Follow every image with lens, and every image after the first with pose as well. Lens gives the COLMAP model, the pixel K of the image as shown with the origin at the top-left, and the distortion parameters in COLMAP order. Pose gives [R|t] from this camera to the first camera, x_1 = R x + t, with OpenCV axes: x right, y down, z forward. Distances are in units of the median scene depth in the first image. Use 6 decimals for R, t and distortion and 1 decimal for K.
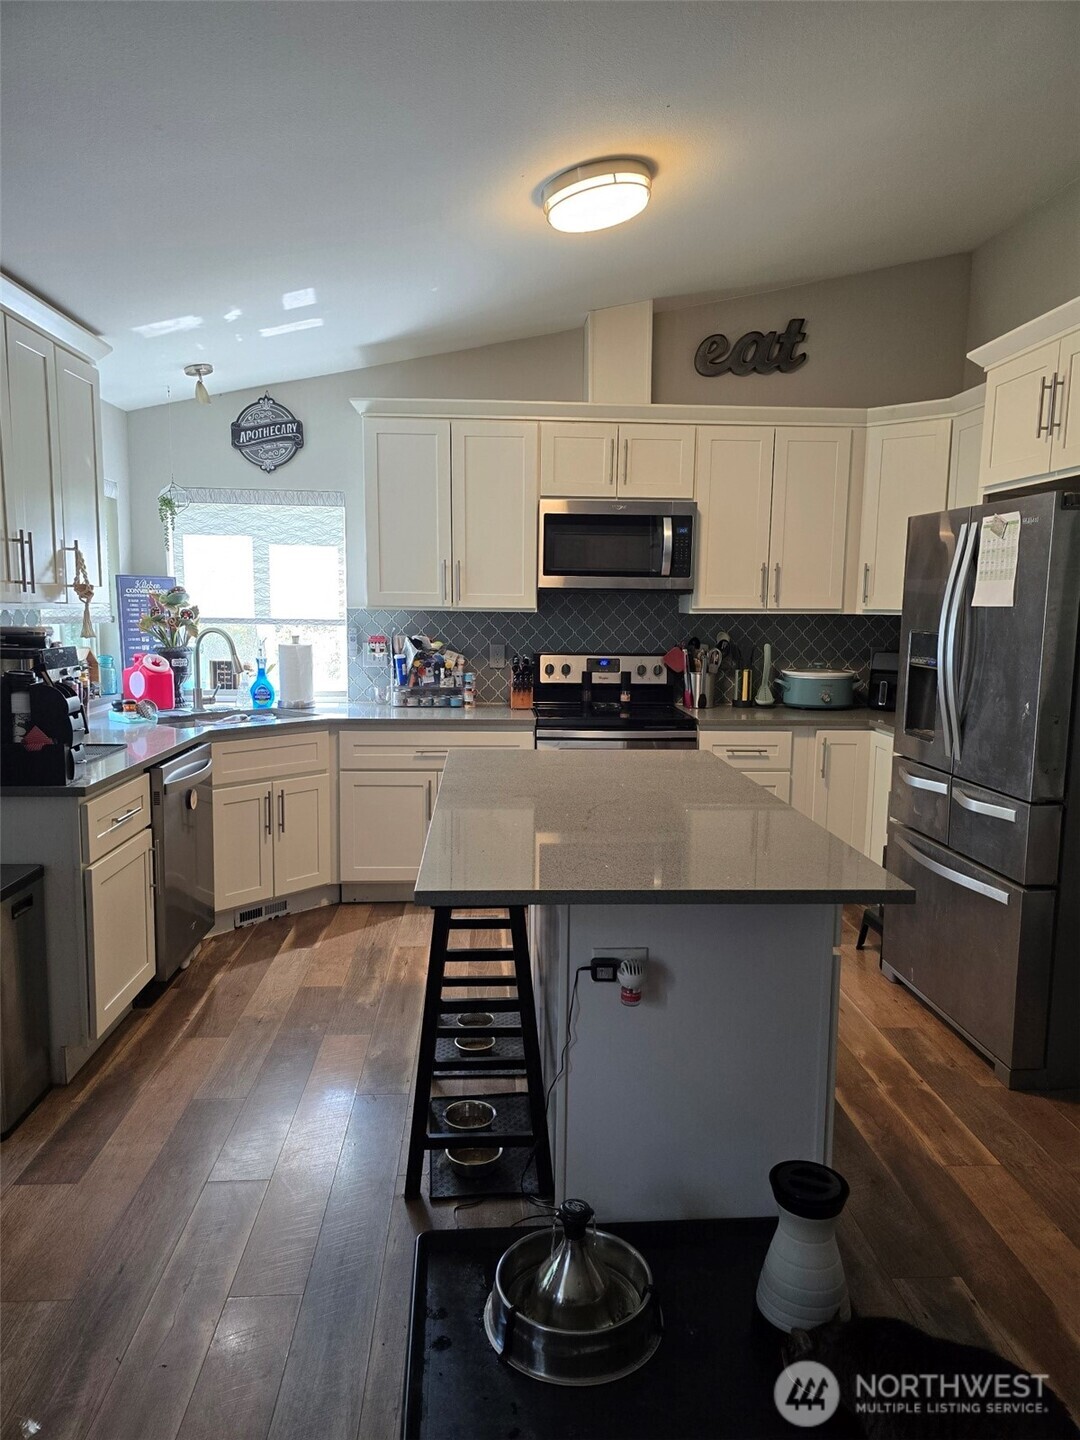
lens RADIAL K [[953.1, 0, 549.2], [0, 953.1, 723.4], [0, 0, 1]] dist [0.039991, -0.005366]
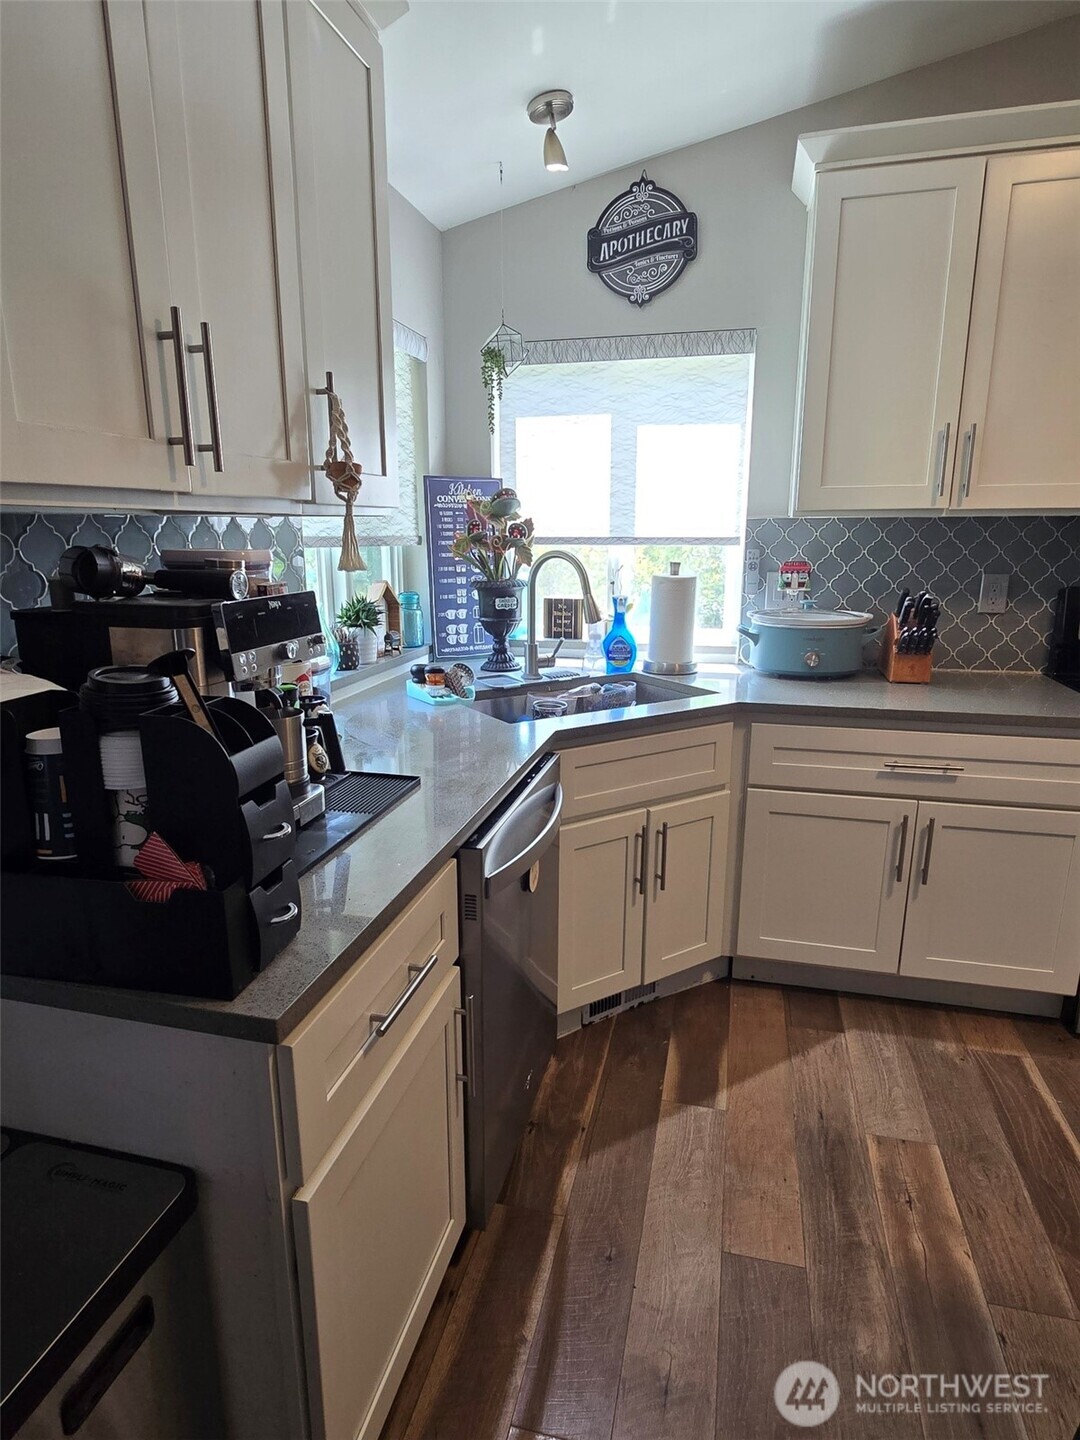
lens RADIAL K [[819.4, 0, 535.5], [0, 819.4, 724.2], [0, 0, 1]] dist [-0.018857, -0.000403]
pose [[0.950254, 0.054267, -0.306713, -0.189963], [-0.021255, 0.993708, 0.109966, -0.044306], [0.310751, -0.097976, 0.945428, 0.466827]]
